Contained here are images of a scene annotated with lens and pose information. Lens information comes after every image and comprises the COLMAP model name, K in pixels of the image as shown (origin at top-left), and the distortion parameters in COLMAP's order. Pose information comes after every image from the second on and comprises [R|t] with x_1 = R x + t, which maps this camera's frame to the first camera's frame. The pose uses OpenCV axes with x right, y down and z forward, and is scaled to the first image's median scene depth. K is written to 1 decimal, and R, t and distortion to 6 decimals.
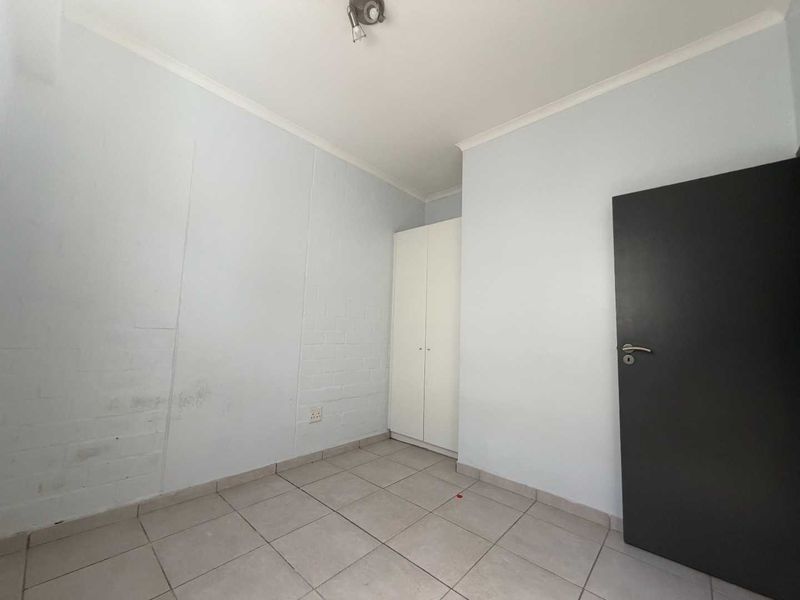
lens RADIAL K [[318.5, 0, 394.5], [0, 318.5, 302.5], [0, 0, 1]] dist [0.001290, -0.000117]
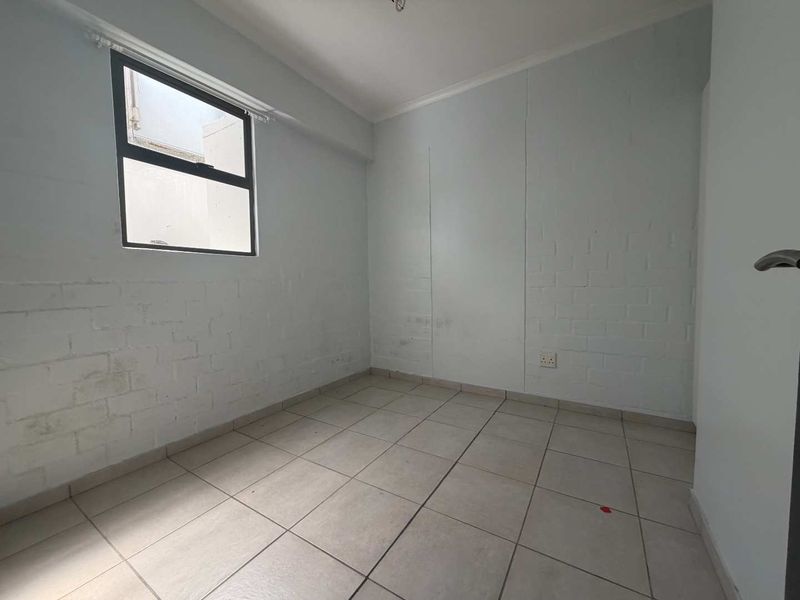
lens RADIAL K [[318.5, 0, 402.0], [0, 318.5, 301.3], [0, 0, 1]] dist [0.001290, -0.000117]
pose [[0.187348, 0.020130, -0.982087, 0.876193], [0.115526, 0.992400, 0.042380, 0.124513], [0.975477, -0.121396, 0.183599, 0.603967]]
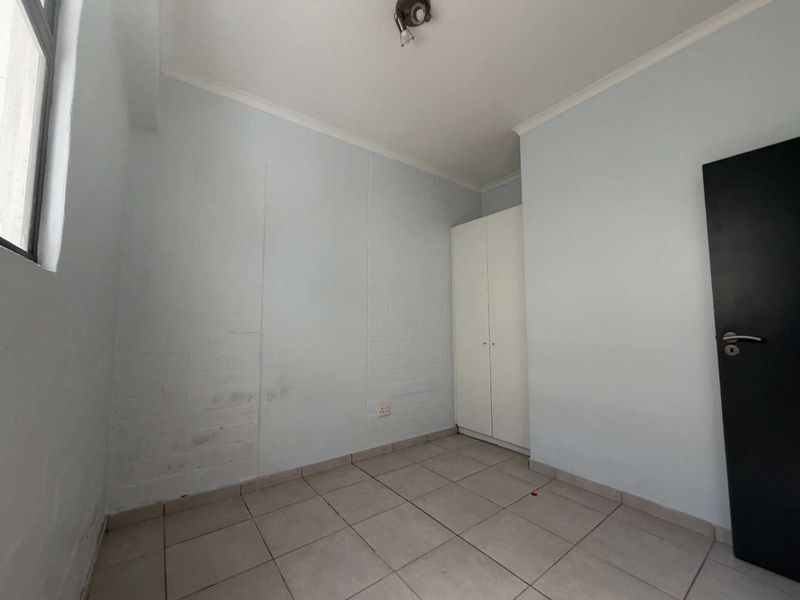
lens RADIAL K [[318.5, 0, 395.8], [0, 318.5, 301.4], [0, 0, 1]] dist [0.001290, -0.000117]
pose [[0.982090, -0.051175, -0.181327, -0.004987], [0.053551, 0.998531, 0.008225, -0.011460], [0.180640, -0.017788, 0.983389, -0.025239]]
